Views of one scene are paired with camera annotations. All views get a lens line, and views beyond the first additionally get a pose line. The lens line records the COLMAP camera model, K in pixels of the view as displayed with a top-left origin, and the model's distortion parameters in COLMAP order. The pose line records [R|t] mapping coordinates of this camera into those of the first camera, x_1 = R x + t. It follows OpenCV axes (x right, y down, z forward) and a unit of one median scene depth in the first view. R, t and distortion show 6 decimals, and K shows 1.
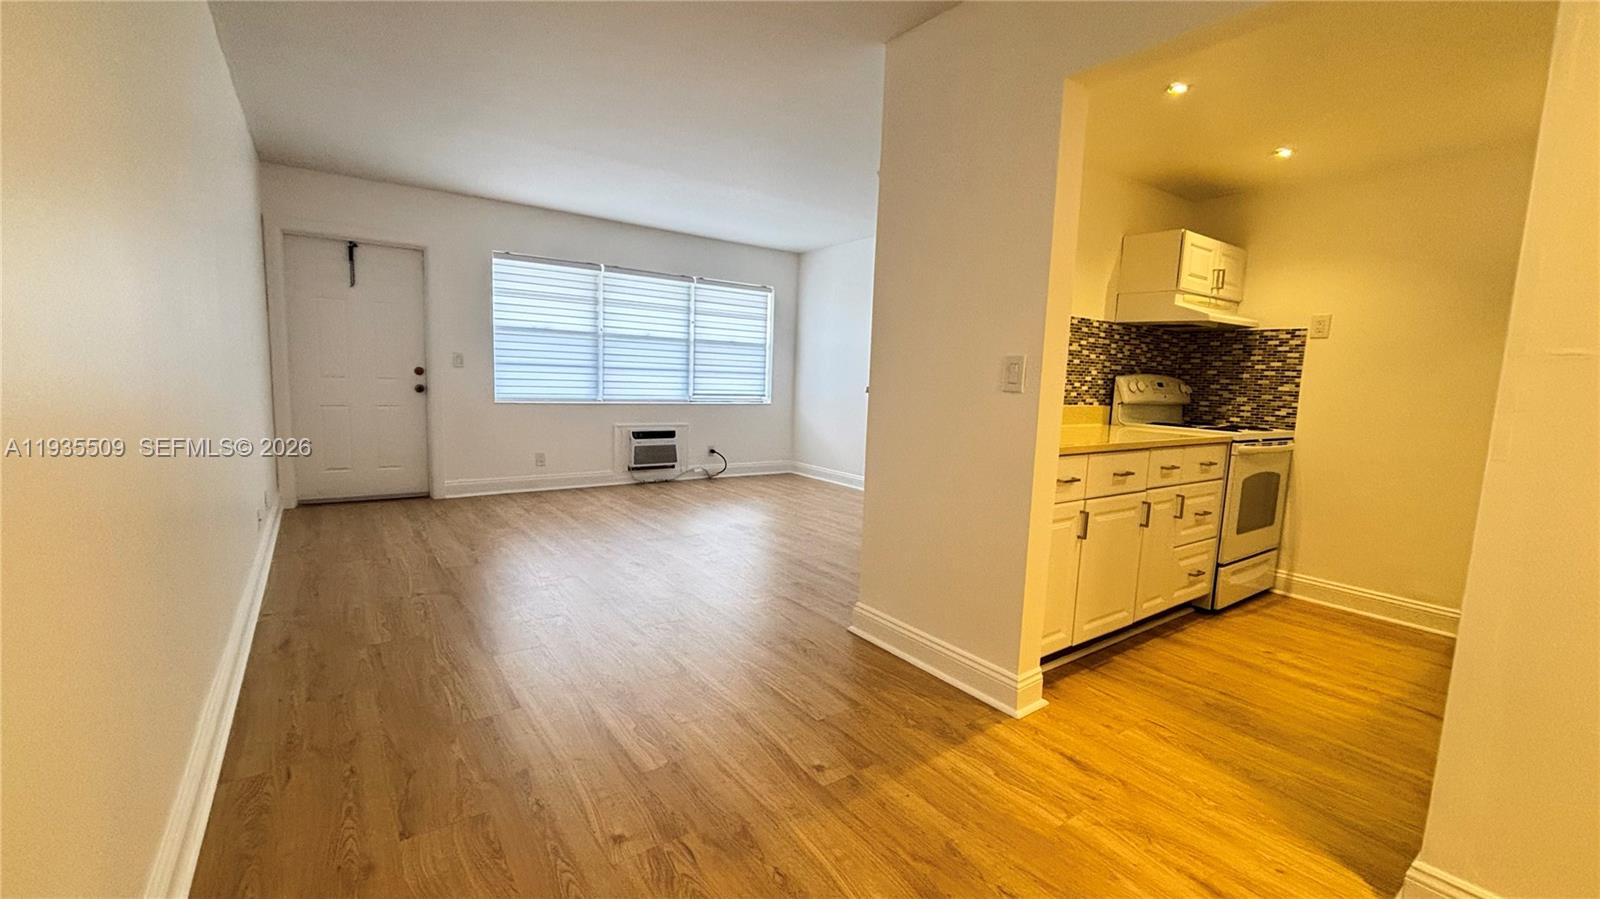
lens RADIAL K [[656.4, 0, 800.0], [0, 656.4, 449.5], [0, 0, 1]] dist [-0.006735, -0.000356]
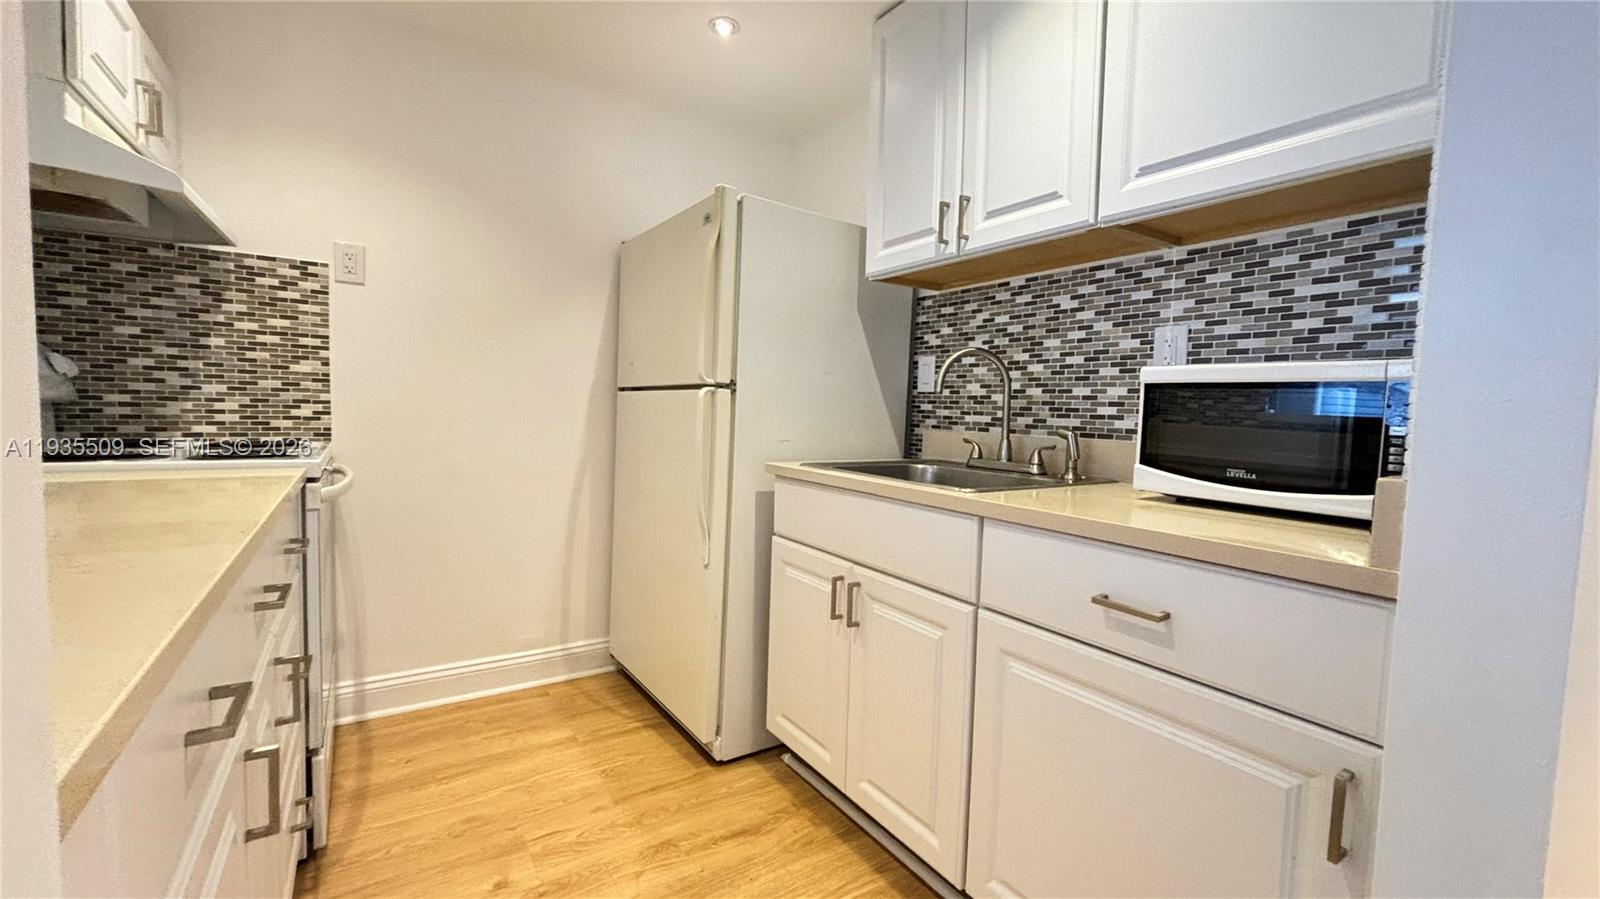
lens RADIAL K [[652.0, 0, 798.2], [0, 652.0, 448.9], [0, 0, 1]] dist [-0.001619, -0.001374]
pose [[0.045337, -0.098832, 0.994071, 0.206629], [0.087307, 0.991678, 0.094613, -0.041175], [-0.995149, 0.082500, 0.053589, 0.566159]]
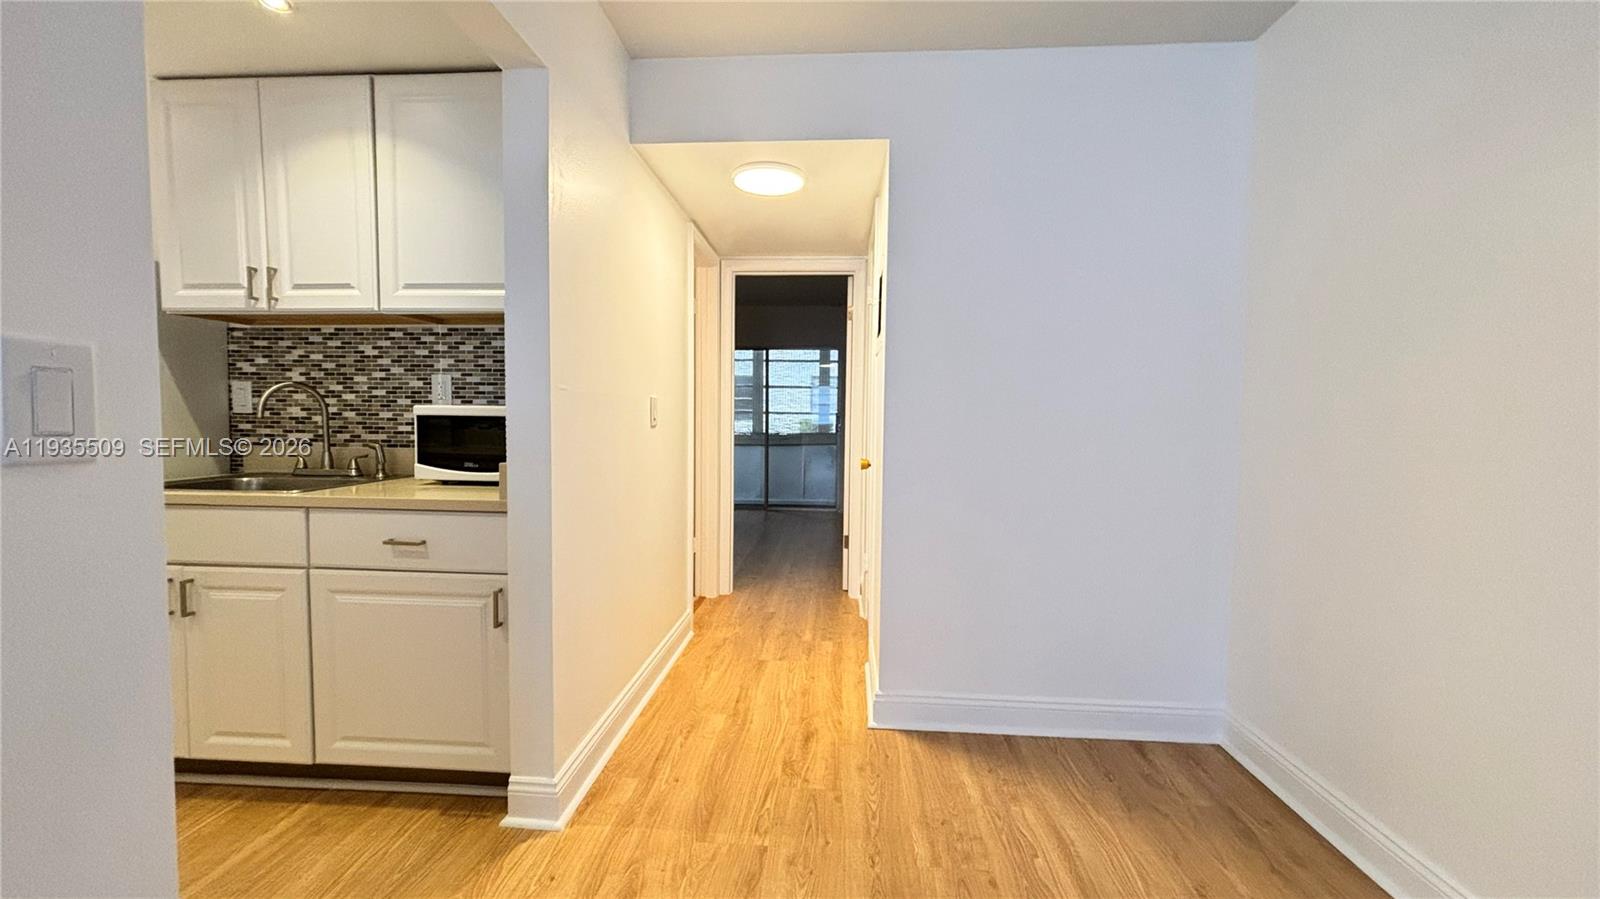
lens RADIAL K [[652.0, 0, 798.2], [0, 652.0, 448.9], [0, 0, 1]] dist [-0.001619, -0.001374]
pose [[-0.762886, -0.078840, 0.641708, -0.077364], [0.037864, 0.985385, 0.166078, -0.081980], [-0.645424, 0.150996, -0.748751, 0.619265]]
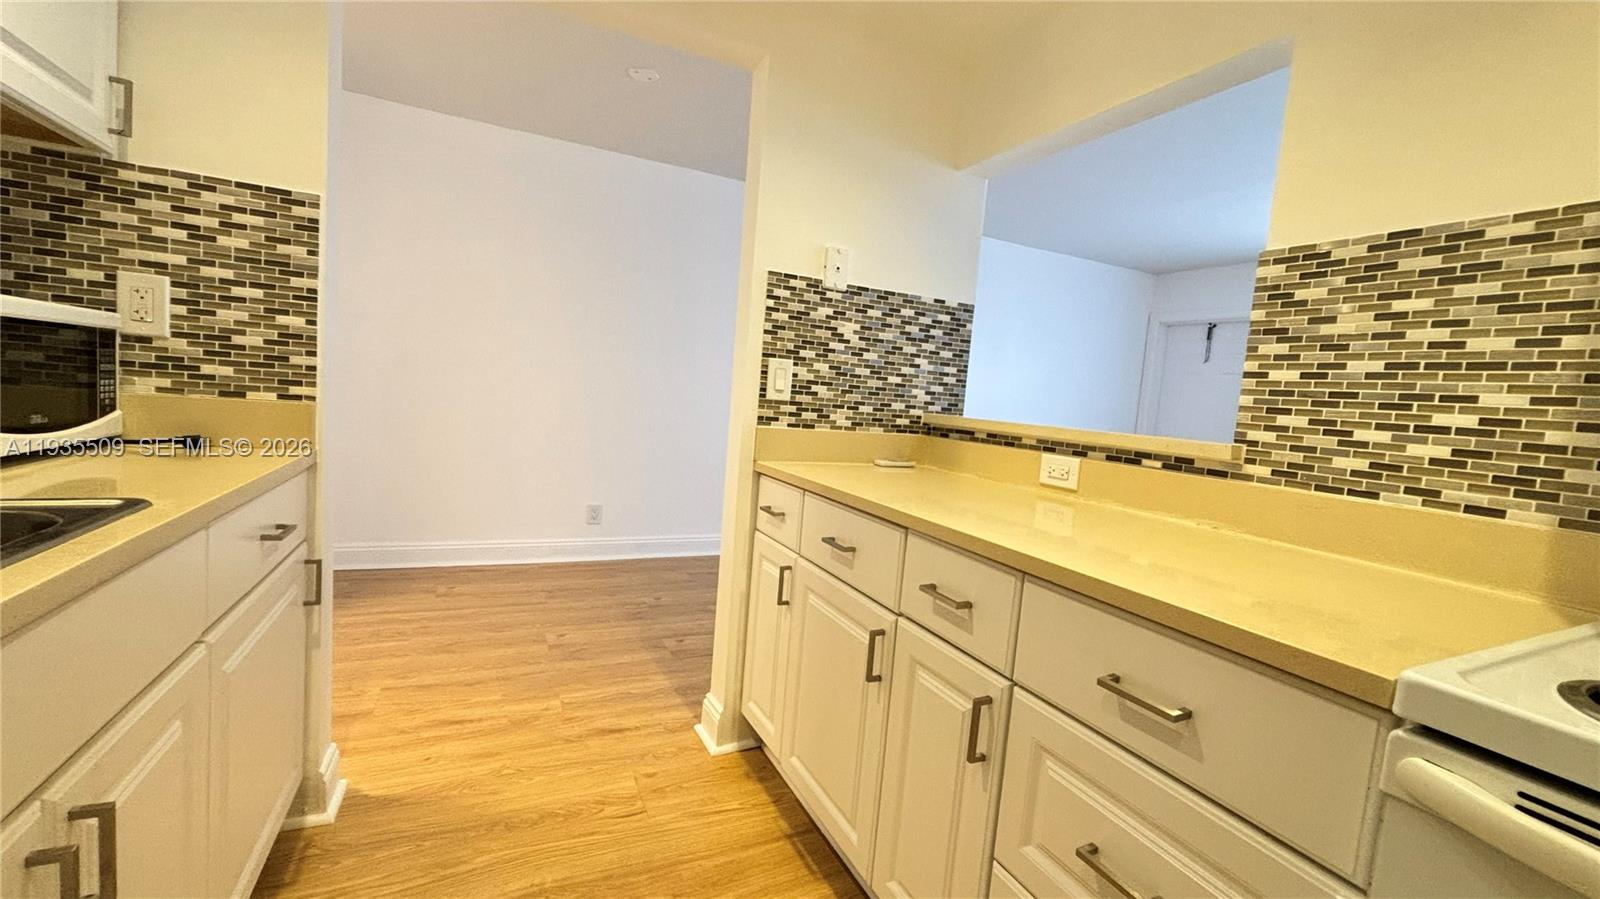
lens RADIAL K [[645.8, 0, 800.0], [0, 645.8, 449.5], [0, 0, 1]] dist [0.000784, -0.000618]
pose [[-0.174498, 0.035552, -0.984016, 0.763478], [-0.199218, 0.977406, 0.070641, -0.056785], [0.964294, 0.208360, -0.163473, 0.754597]]
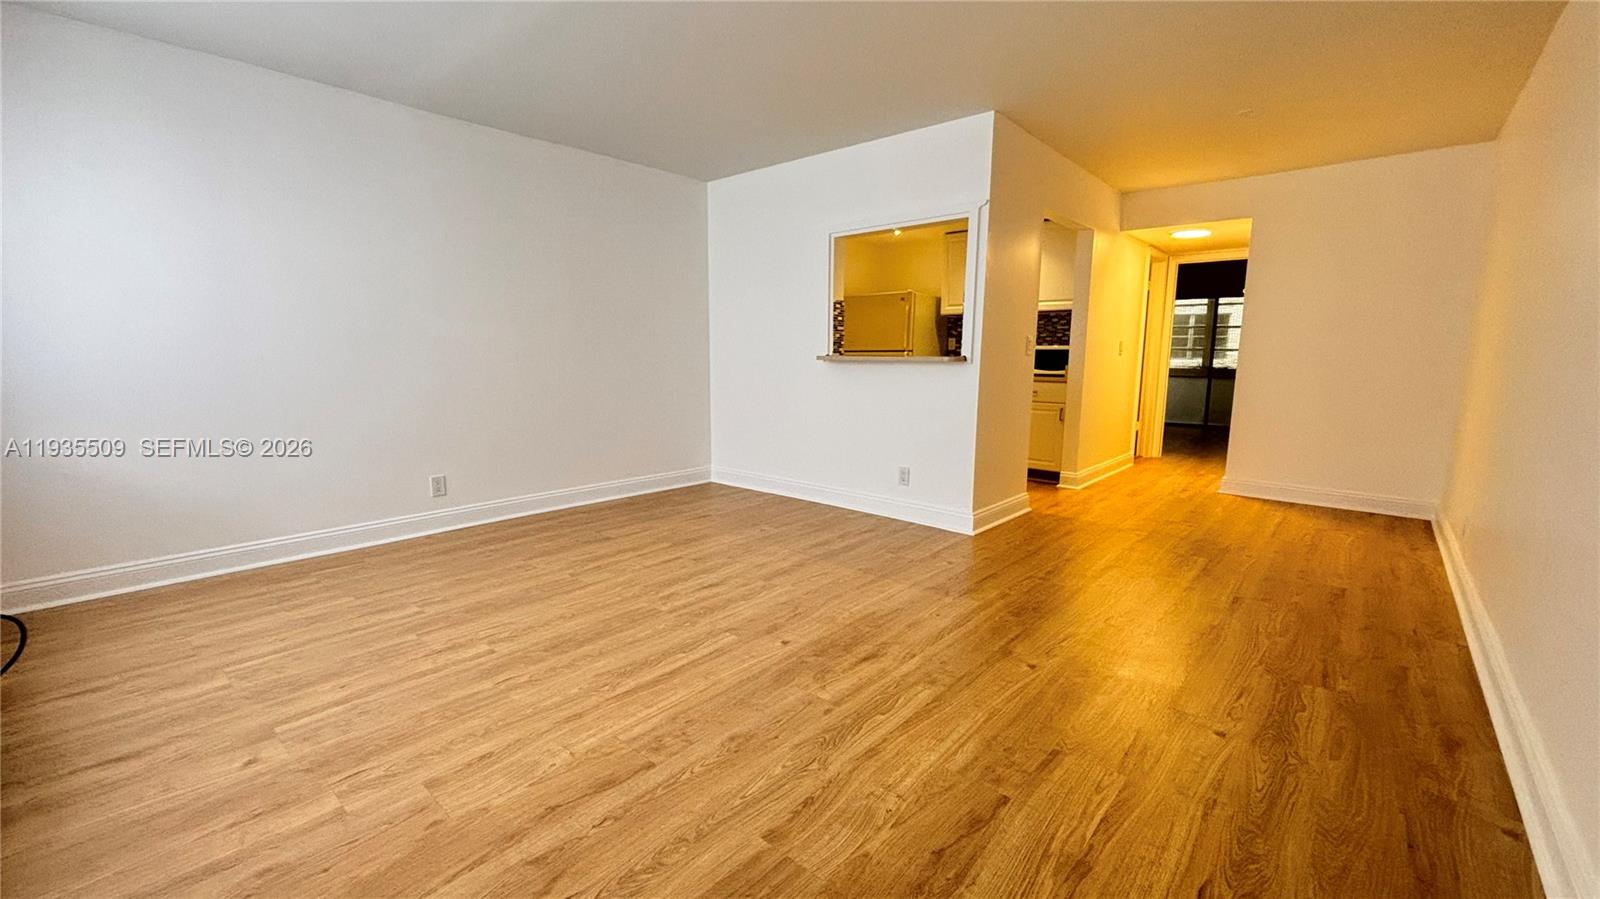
lens RADIAL K [[652.0, 0, 798.2], [0, 652.0, 448.9], [0, 0, 1]] dist [-0.001619, -0.001374]
pose [[-0.215350, -0.179052, 0.959982, -0.920934], [0.101185, 0.973664, 0.204303, -0.177786], [-0.971281, 0.141133, -0.191561, 1.306037]]
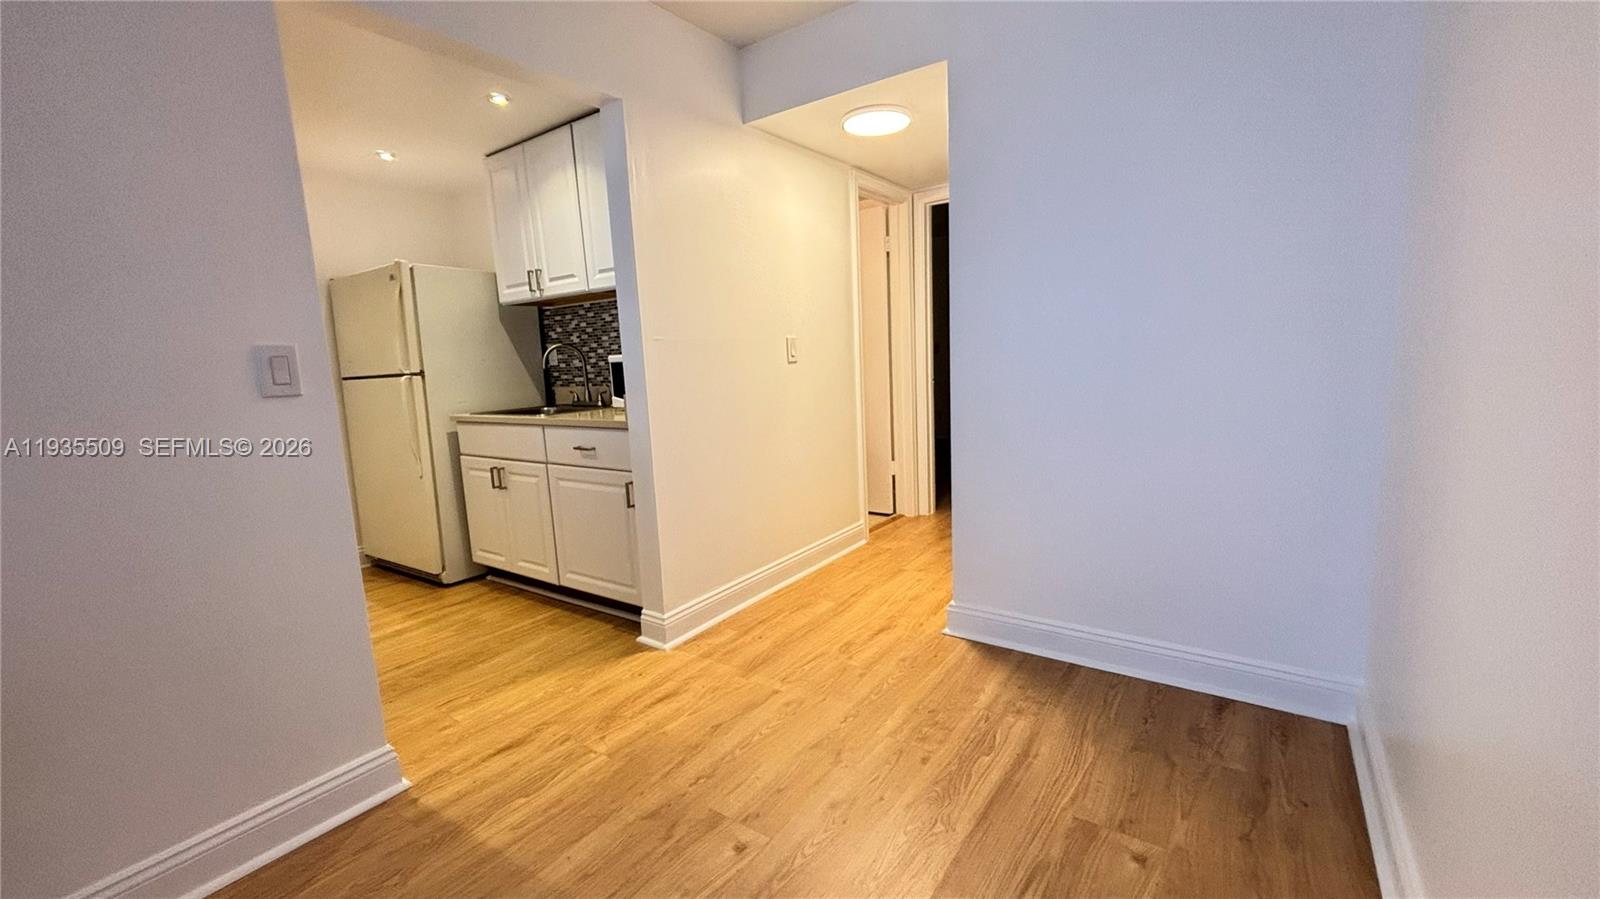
lens RADIAL K [[645.6, 0, 804.4], [0, 645.6, 449.0], [0, 0, 1]] dist [0.007214, -0.000462]
pose [[-0.324093, -0.159778, 0.932435, -0.320030], [0.145352, 0.965521, 0.215968, -0.063091], [-0.934792, 0.205524, -0.289694, 0.423265]]
